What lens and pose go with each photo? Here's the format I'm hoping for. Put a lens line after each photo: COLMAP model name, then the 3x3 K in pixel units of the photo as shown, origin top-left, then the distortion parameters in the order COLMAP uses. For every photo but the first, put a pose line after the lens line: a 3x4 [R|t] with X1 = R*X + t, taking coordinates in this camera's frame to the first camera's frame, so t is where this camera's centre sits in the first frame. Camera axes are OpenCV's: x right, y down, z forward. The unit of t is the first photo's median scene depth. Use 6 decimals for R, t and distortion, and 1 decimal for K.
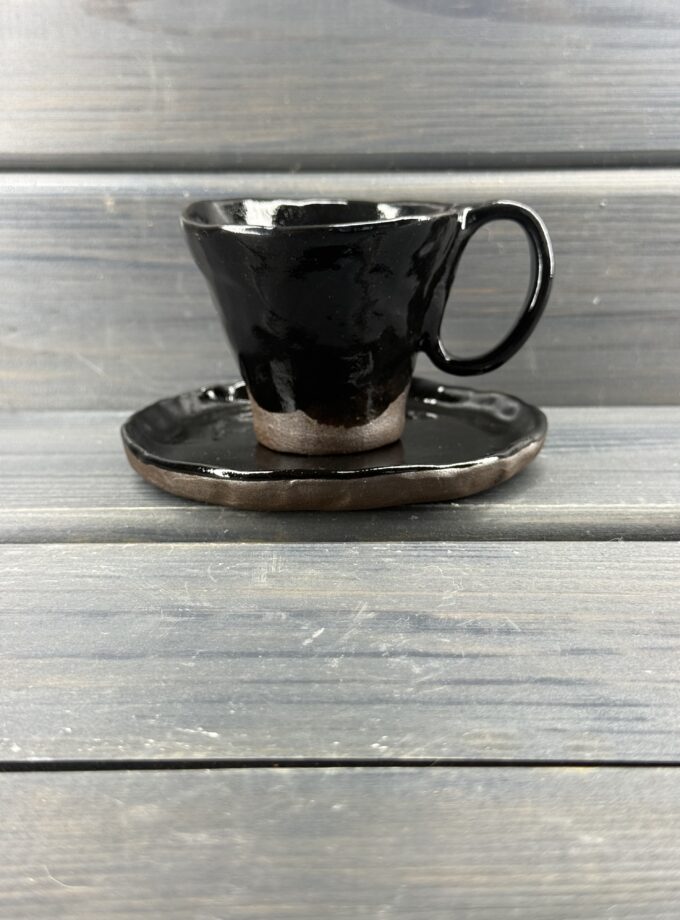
lens RADIAL K [[1342.5, 0, 351.2], [0, 1342.5, 455.7], [0, 0, 1]] dist [0.186248, -0.611909]
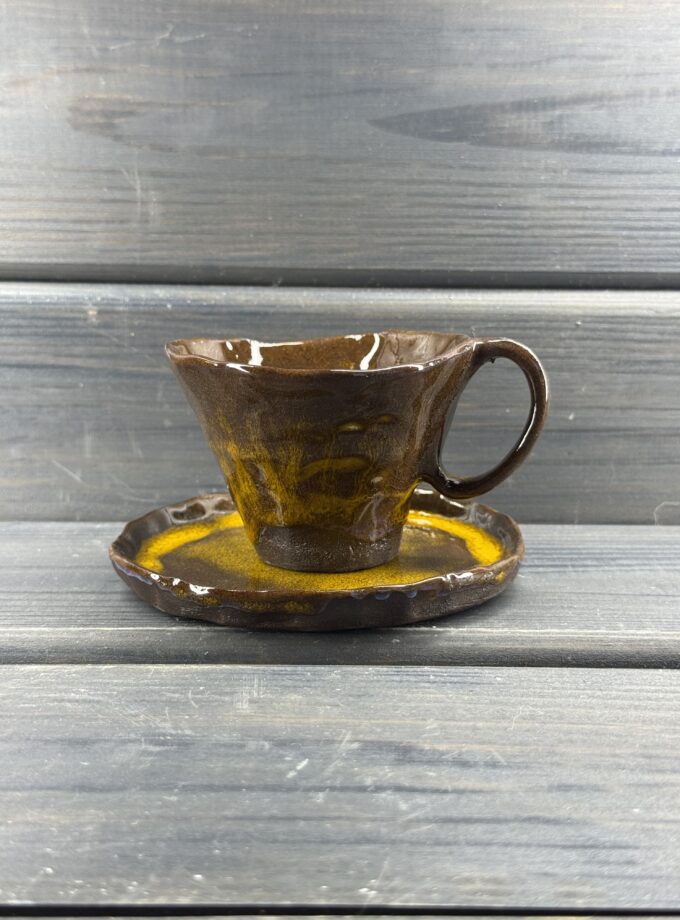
lens RADIAL K [[1342.5, 0, 351.2], [0, 1342.5, 455.7], [0, 0, 1]] dist [0.186248, -0.611909]
pose [[0.999470, 0.015196, 0.028780, -0.013141], [-0.013382, 0.997973, -0.062211, -0.020967], [-0.029667, 0.061793, 0.997648, -0.001960]]
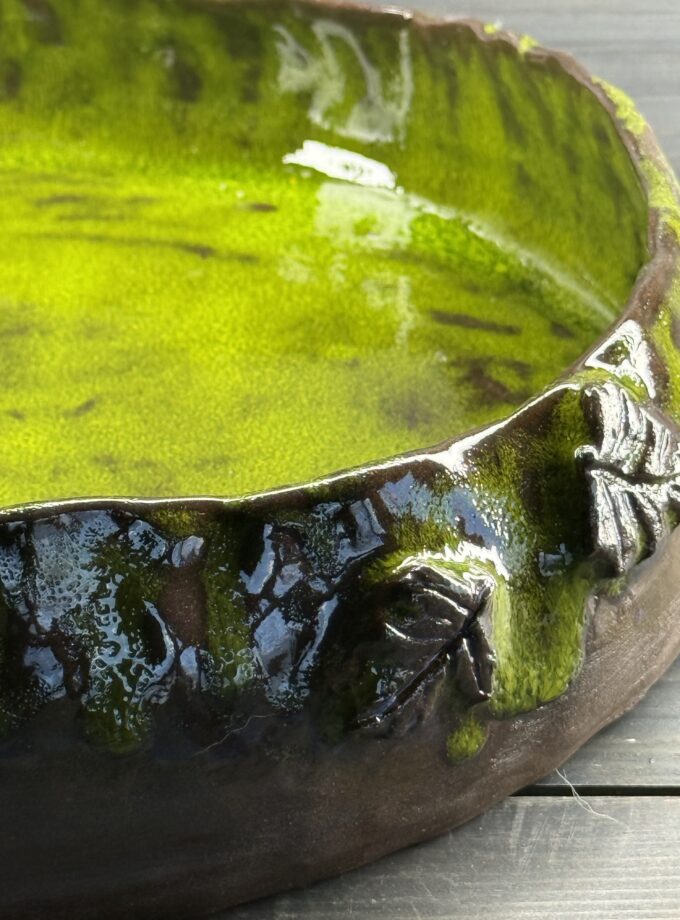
lens RADIAL K [[3380.5, 0, 340.0], [0, 3380.5, 460.0], [0, 0, 1]] dist [0.105520, 0.546872]
pose [[0.999868, -0.001689, 0.016158, 0.079528], [-0.001763, 0.977430, 0.211254, -0.260581], [-0.016150, -0.211254, 0.977298, -0.658144]]
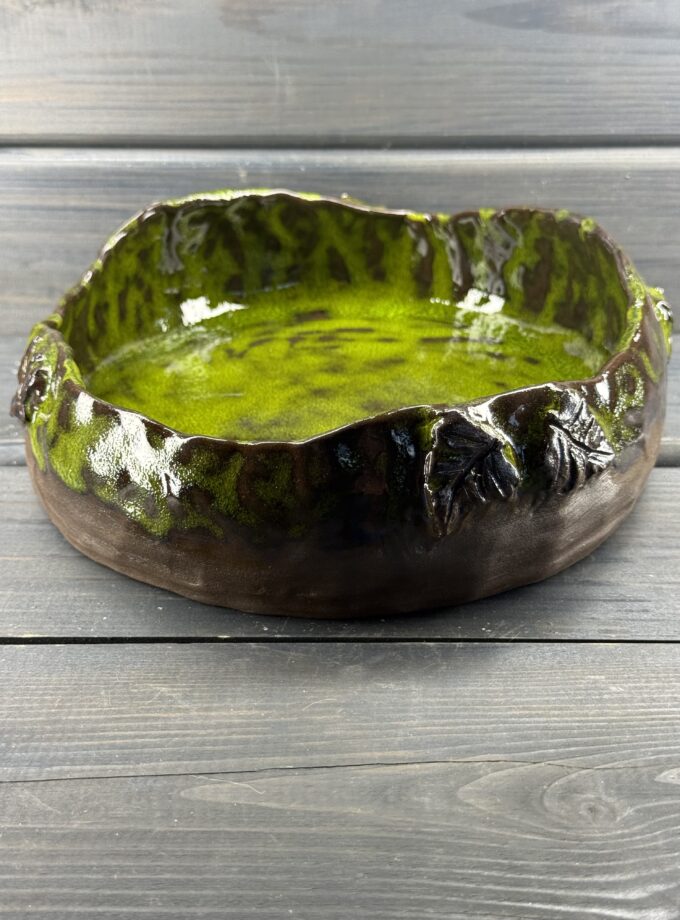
lens RADIAL K [[1327.8, 0, 342.3], [0, 1327.8, 469.6], [0, 0, 1]] dist [0.222937, -0.716724]
pose [[0.999997, 0.000389, -0.002571, -0.082006], [0.000094, 0.982665, 0.185390, -0.150999], [0.002599, -0.185390, 0.982662, -0.309502]]
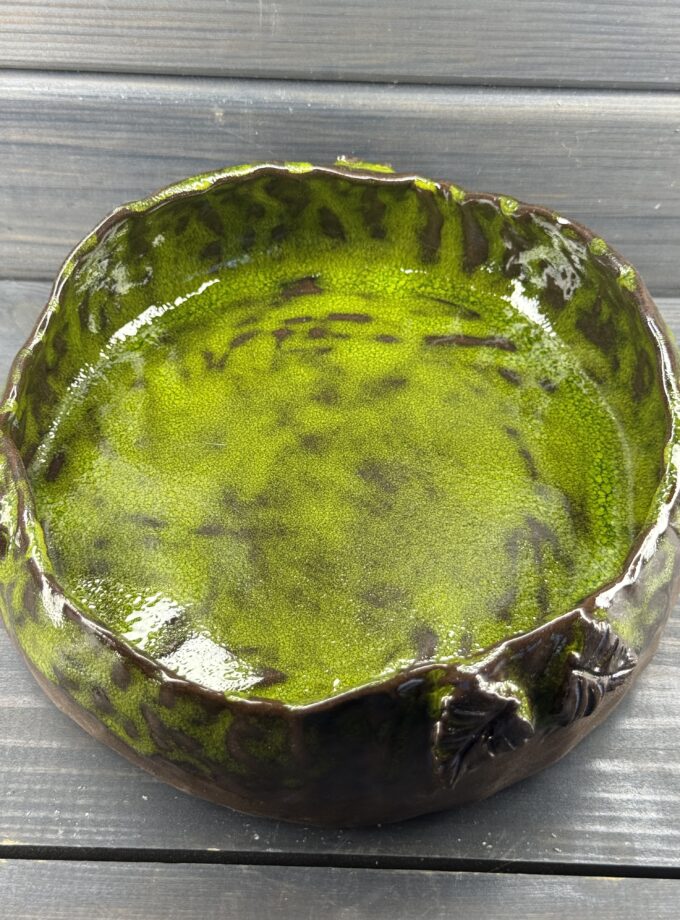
lens RADIAL K [[1332.5, 0, 340.0], [0, 1332.5, 460.0], [0, 0, 1]] dist [0.239130, -0.716269]
pose [[0.999662, 0.013074, 0.022477, -0.104880], [-0.023280, 0.835058, 0.549670, -0.558898], [-0.011584, -0.550007, 0.835080, -0.043270]]
